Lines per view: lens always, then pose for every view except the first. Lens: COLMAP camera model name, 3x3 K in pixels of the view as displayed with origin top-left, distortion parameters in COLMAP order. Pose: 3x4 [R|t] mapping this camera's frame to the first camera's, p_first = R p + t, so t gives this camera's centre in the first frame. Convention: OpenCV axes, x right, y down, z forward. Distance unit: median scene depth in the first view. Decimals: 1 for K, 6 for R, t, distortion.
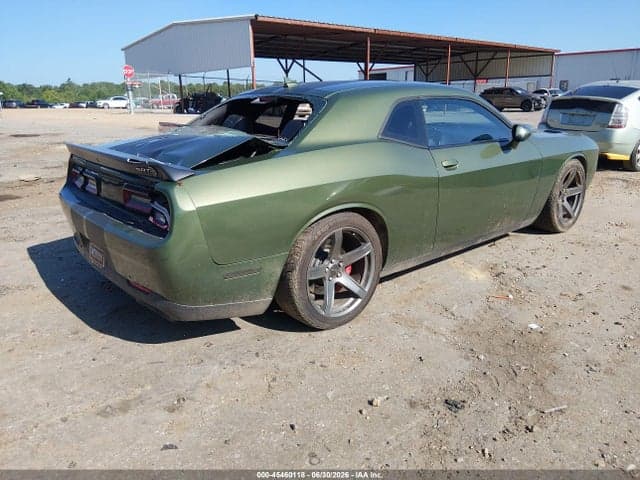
lens RADIAL K [[494.5, 0, 333.9], [0, 494.5, 237.6], [0, 0, 1]] dist [0.027918, -0.053283]
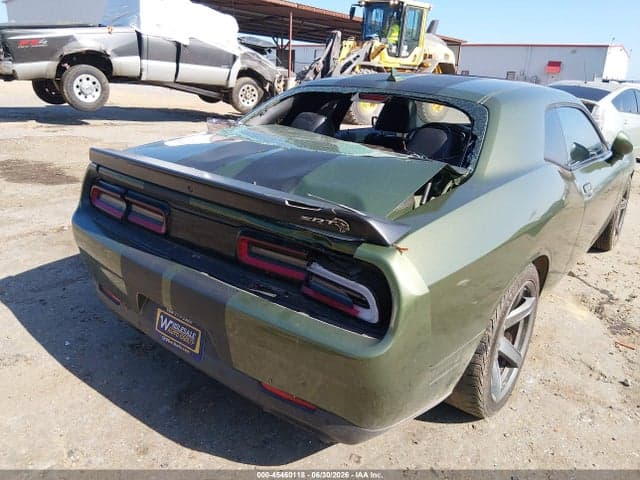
lens RADIAL K [[494.5, 0, 331.8], [0, 494.5, 226.5], [0, 0, 1]] dist [0.027918, -0.053283]
pose [[0.979381, 0.004265, 0.201979, -0.045252], [-0.009201, 0.999681, 0.023507, -0.013207], [-0.201814, -0.024881, 0.979108, 0.035256]]
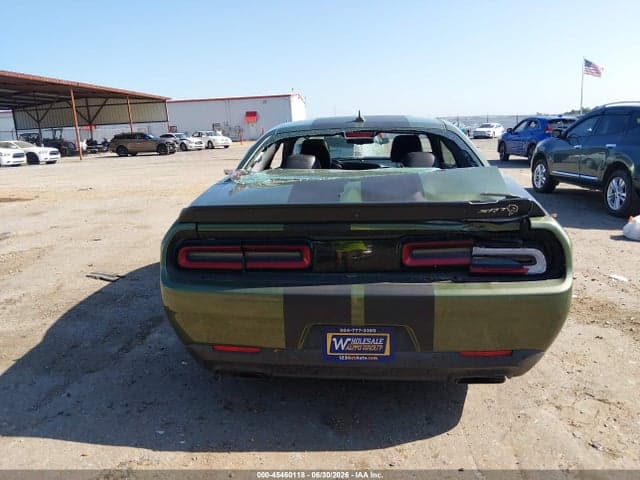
lens RADIAL K [[494.5, 0, 321.3], [0, 494.5, 236.4], [0, 0, 1]] dist [0.027918, -0.053283]
pose [[0.726288, -0.161509, 0.668148, -0.106880], [0.220583, 0.975360, -0.004008, -0.014164], [-0.651037, 0.150293, 0.744018, 0.051632]]
